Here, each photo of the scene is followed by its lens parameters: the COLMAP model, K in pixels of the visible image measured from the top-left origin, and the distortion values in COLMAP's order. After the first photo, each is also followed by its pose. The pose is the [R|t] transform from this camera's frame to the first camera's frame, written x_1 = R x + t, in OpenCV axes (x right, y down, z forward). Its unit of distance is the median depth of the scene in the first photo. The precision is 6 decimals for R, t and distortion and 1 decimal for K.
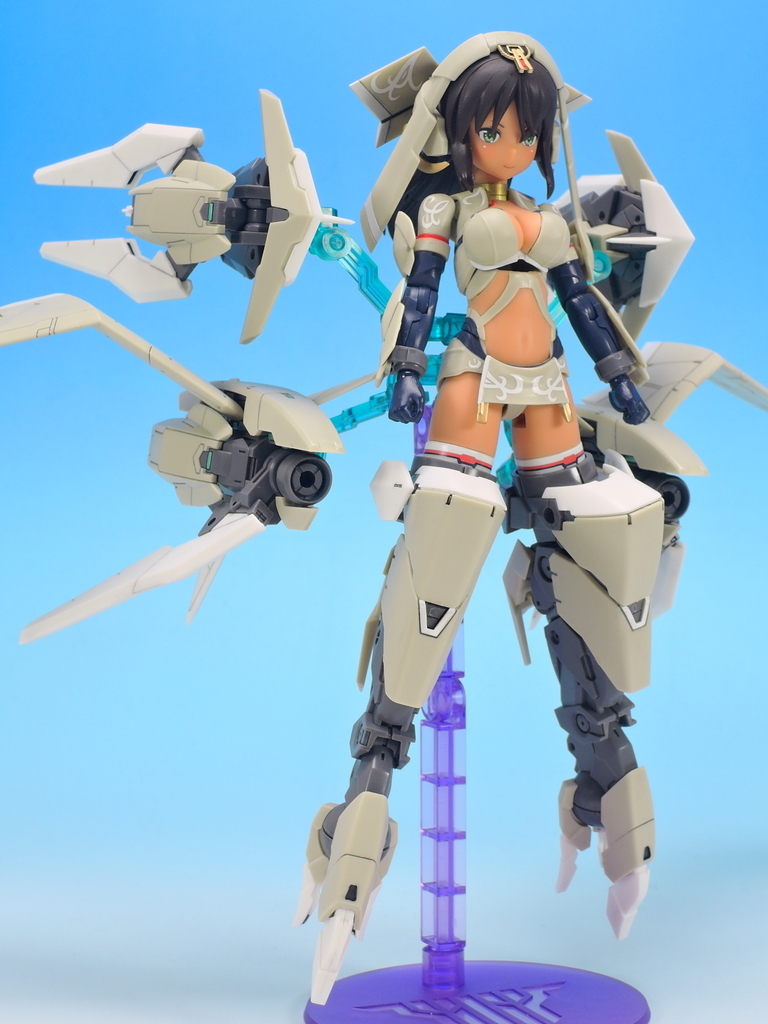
lens RADIAL K [[2232.6, 0, 384.0], [0, 2232.6, 512.0], [0, 0, 1]] dist [0.036072, -0.055732]
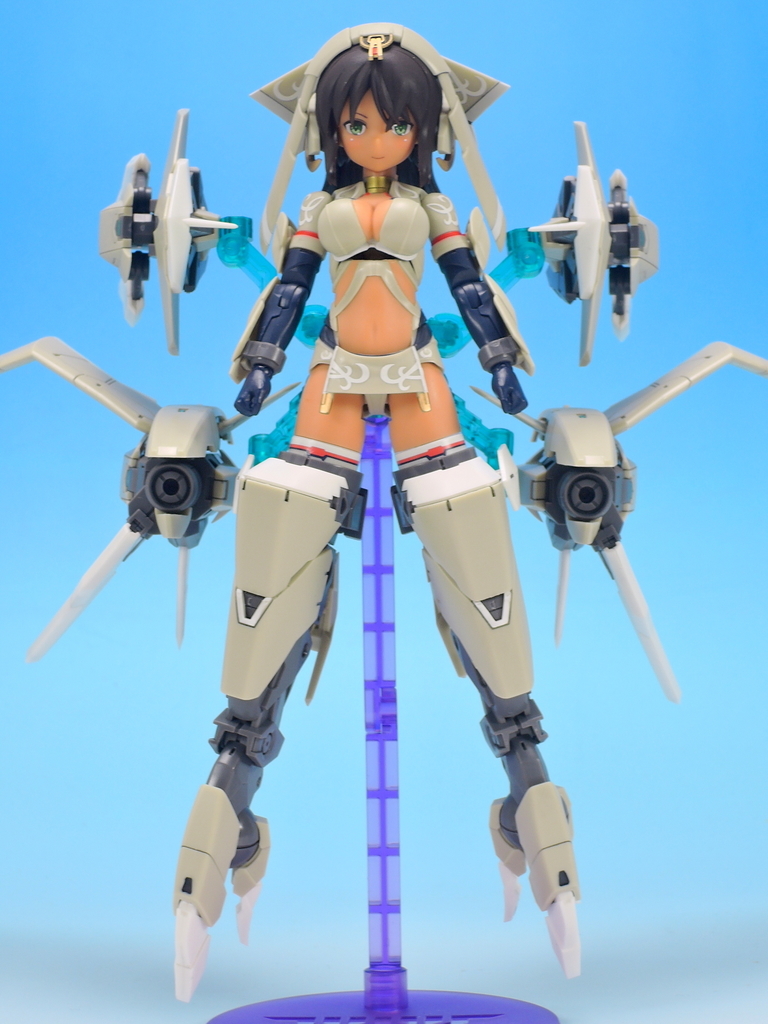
lens RADIAL K [[2232.6, 0, 384.0], [0, 2232.6, 512.0], [0, 0, 1]] dist [0.036072, -0.055732]
pose [[0.882516, -0.025896, -0.469570, 0.520486], [-0.012376, 0.996858, -0.078235, 0.078978], [0.470120, 0.074855, 0.879422, 0.147448]]
